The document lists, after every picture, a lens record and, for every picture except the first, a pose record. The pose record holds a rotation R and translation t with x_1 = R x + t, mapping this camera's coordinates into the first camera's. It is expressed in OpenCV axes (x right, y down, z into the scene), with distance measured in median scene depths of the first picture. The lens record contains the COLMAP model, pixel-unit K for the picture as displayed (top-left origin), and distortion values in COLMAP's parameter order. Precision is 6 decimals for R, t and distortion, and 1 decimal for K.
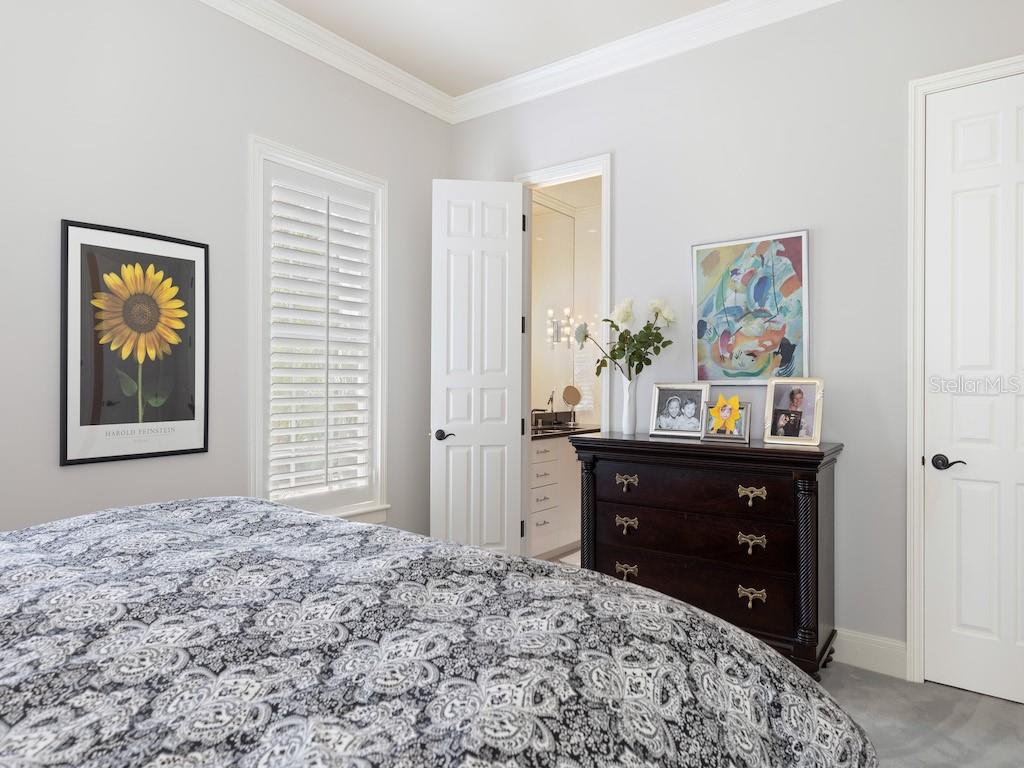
lens RADIAL K [[659.6, 0, 512.8], [0, 659.6, 384.5], [0, 0, 1]] dist [-0.000467, -0.000284]
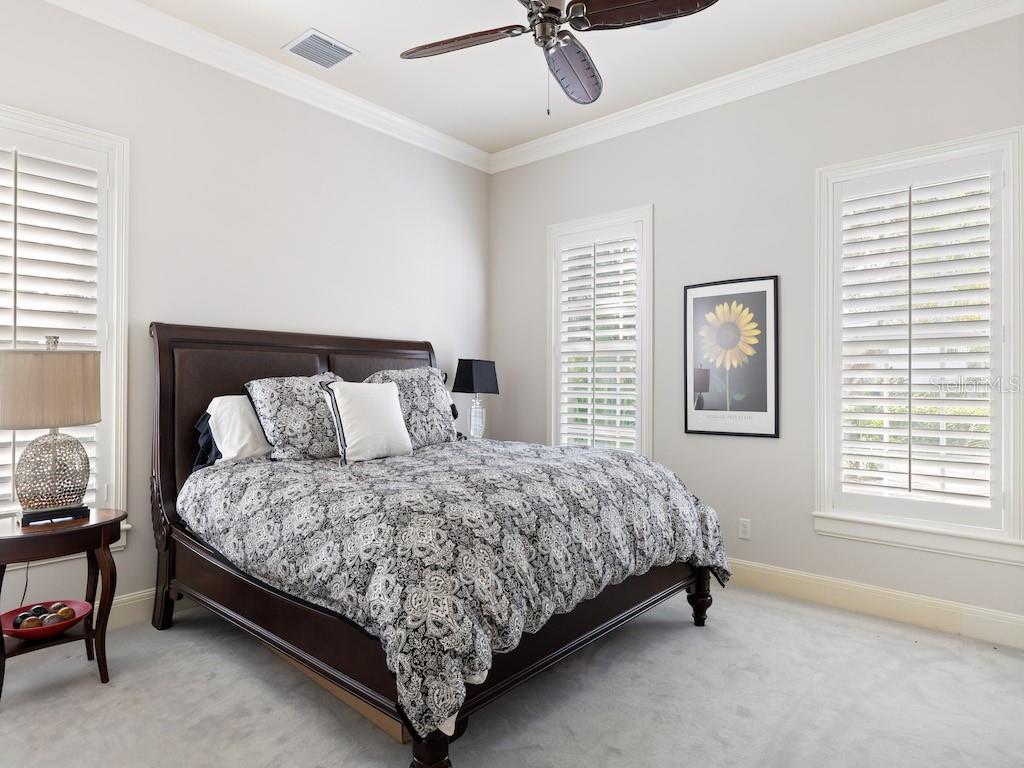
lens RADIAL K [[595.2, 0, 513.4], [0, 595.2, 381.0], [0, 0, 1]] dist [0.001365, 0.000251]
pose [[-0.084290, -0.001102, -0.996441, 0.752498], [-0.001399, 0.999999, -0.000987, -0.006075], [0.996440, 0.001311, -0.084292, 0.609721]]
